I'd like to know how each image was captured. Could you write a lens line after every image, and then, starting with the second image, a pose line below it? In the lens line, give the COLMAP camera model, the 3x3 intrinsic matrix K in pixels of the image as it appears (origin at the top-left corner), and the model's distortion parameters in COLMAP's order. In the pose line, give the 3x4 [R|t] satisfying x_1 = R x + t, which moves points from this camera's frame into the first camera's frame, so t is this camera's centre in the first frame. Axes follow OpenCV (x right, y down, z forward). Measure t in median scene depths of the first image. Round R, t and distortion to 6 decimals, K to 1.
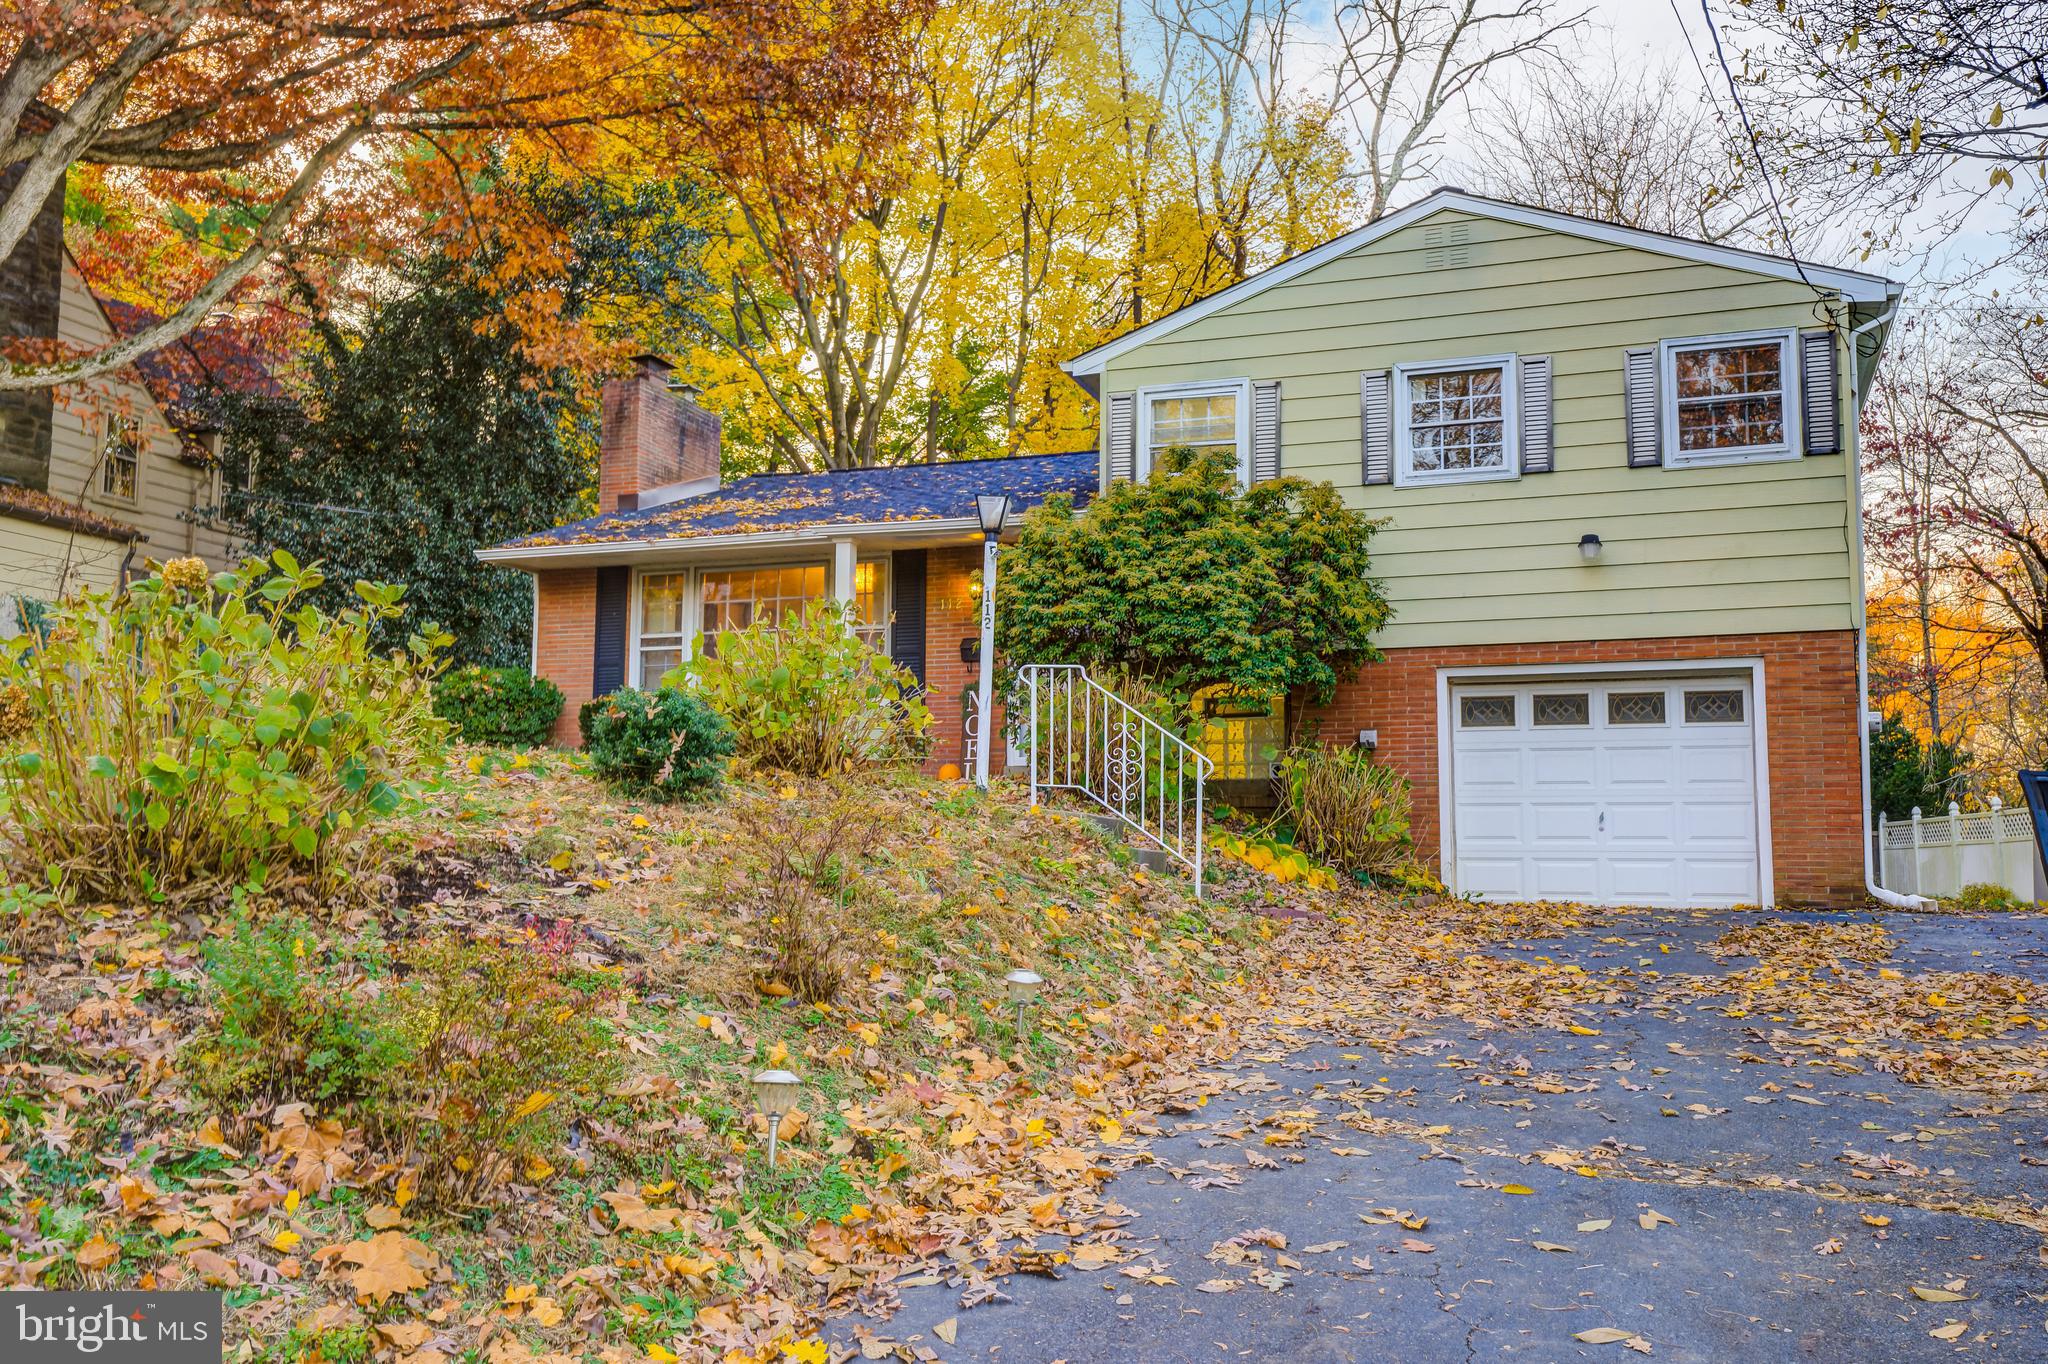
lens RADIAL K [[1877.5, 0, 1022.2], [0, 1877.5, 678.8], [0, 0, 1]] dist [0.047043, 0.000000]
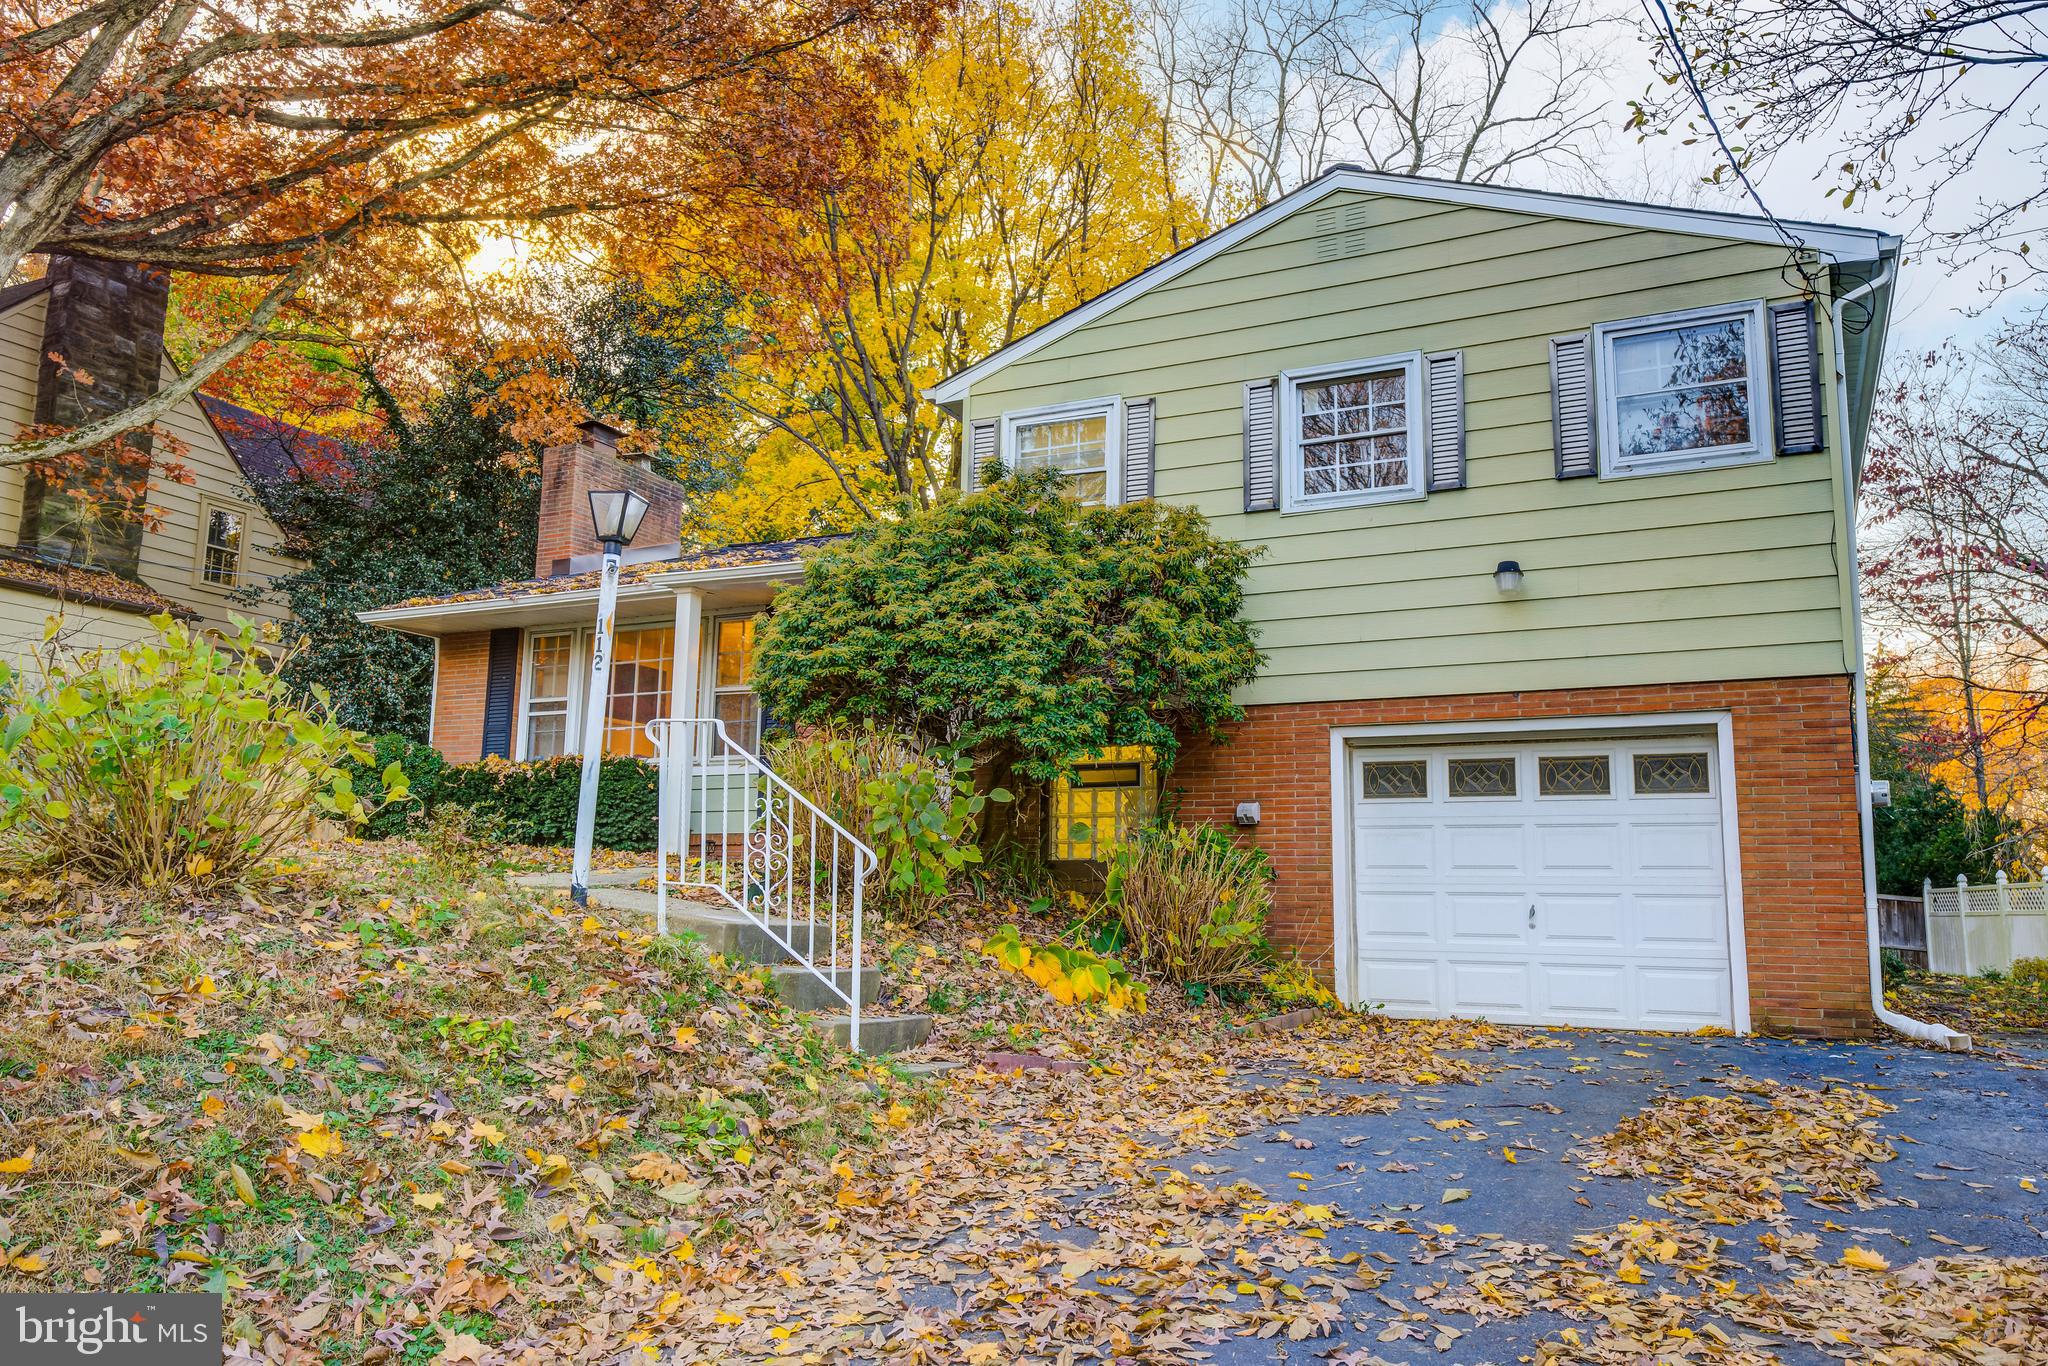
lens RADIAL K [[1518.2, 0, 1025.5], [0, 1518.2, 677.1], [0, 0, 1]] dist [0.014593, 0.003388]
pose [[0.993704, -0.008197, -0.111740, 0.164342], [0.002799, 0.998825, -0.048386, 0.004213], [0.112005, 0.047769, 0.992559, 0.323234]]
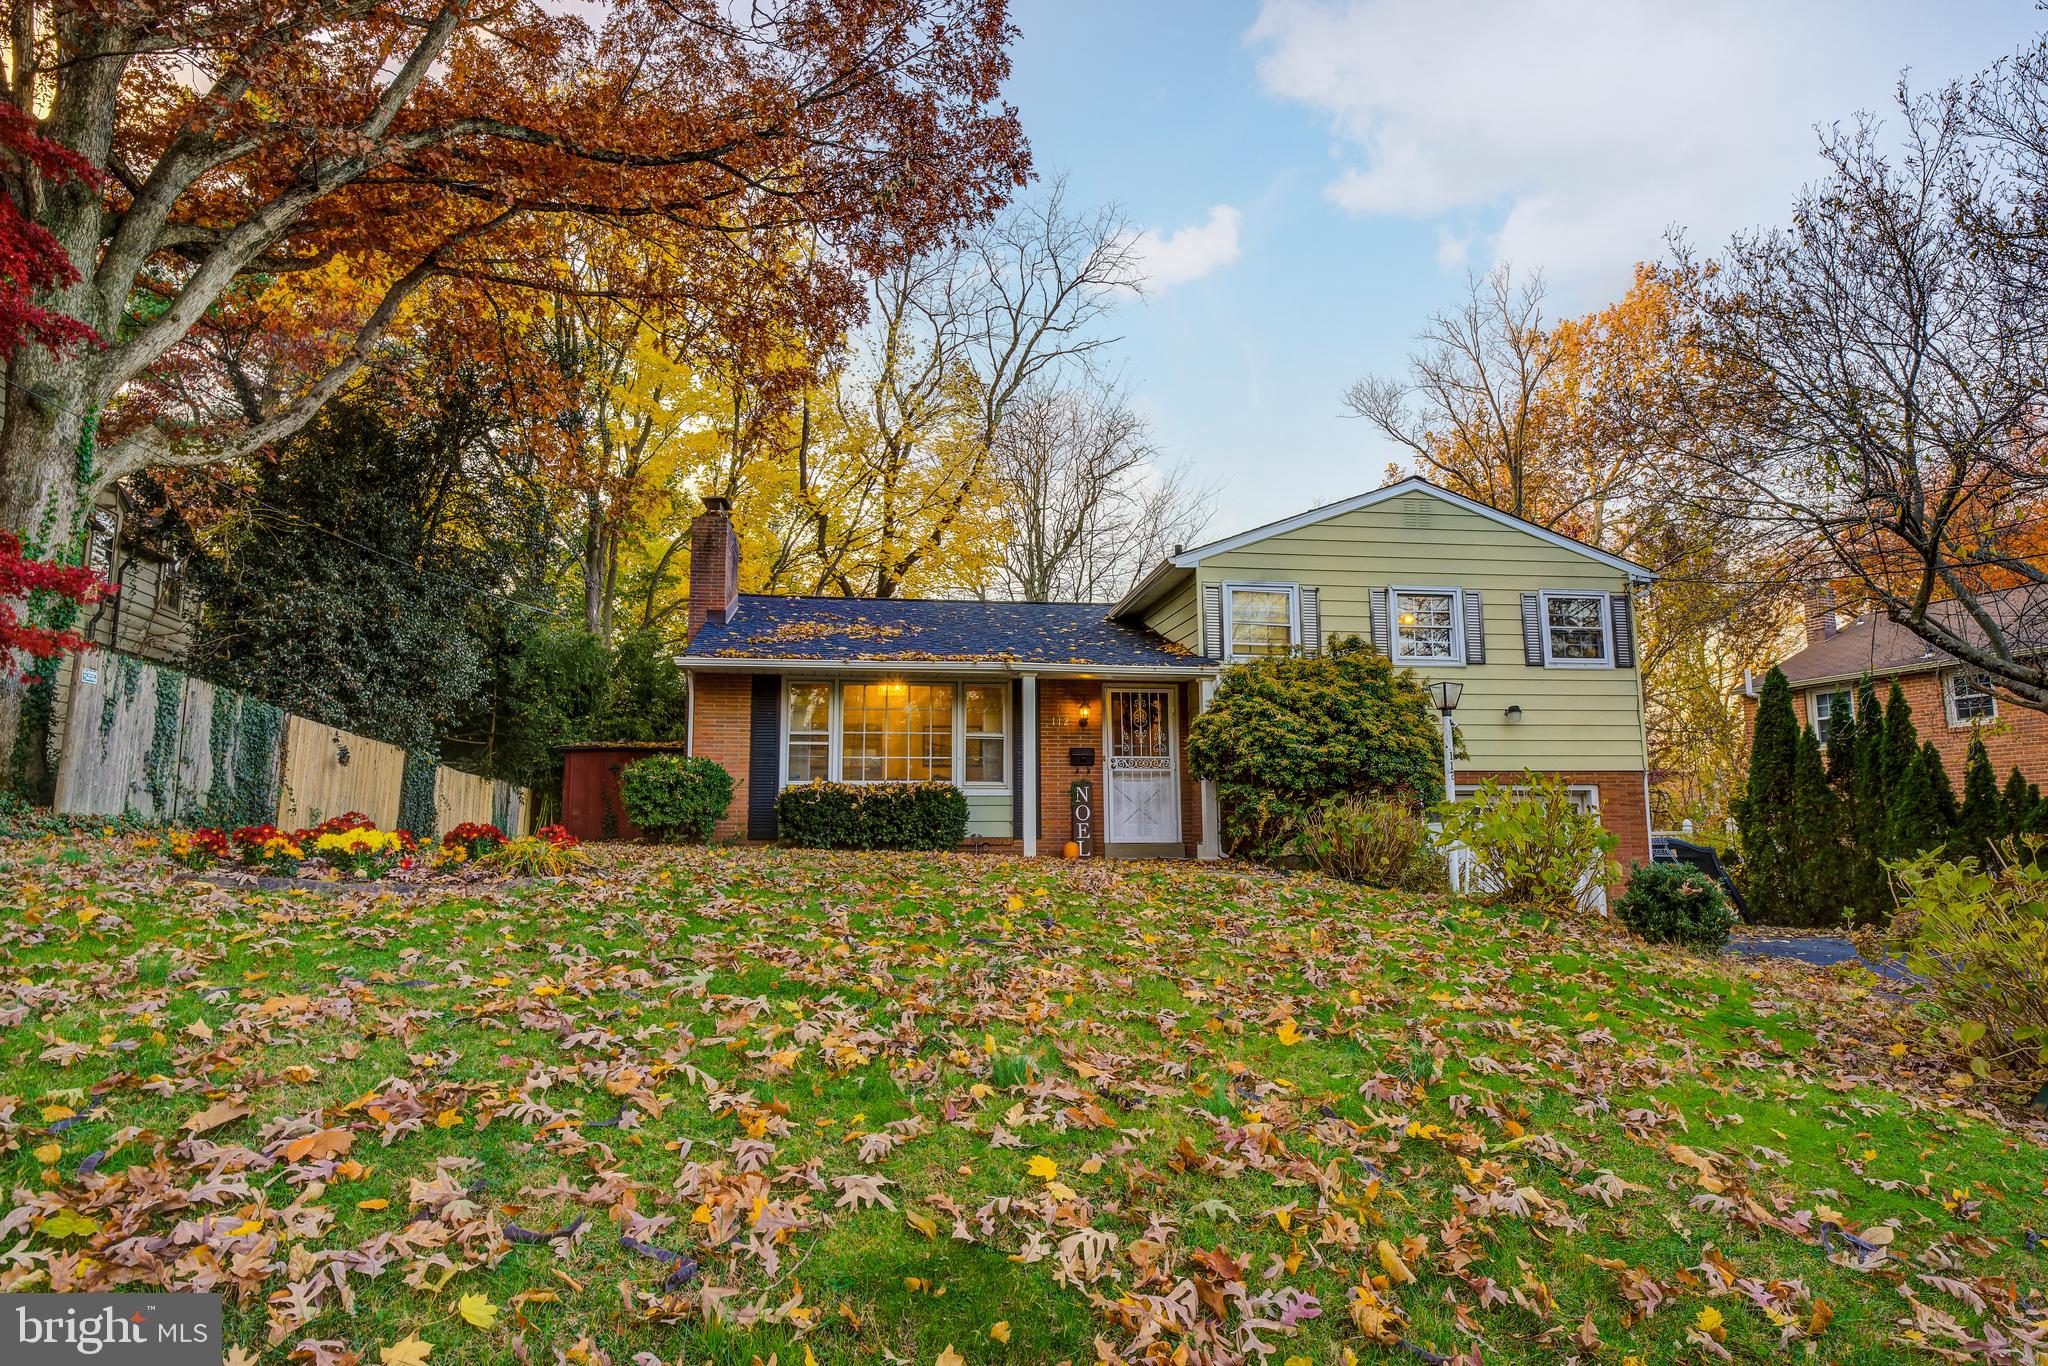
lens RADIAL K [[1242.1, 0, 1024.5], [0, 1242.1, 680.9], [0, 0, 1]] dist [-0.010106, -0.001746]
pose [[0.879578, 0.053979, 0.472683, -0.559958], [-0.040908, 0.998444, -0.037898, -0.039542], [-0.473993, 0.013997, 0.880417, 0.259452]]
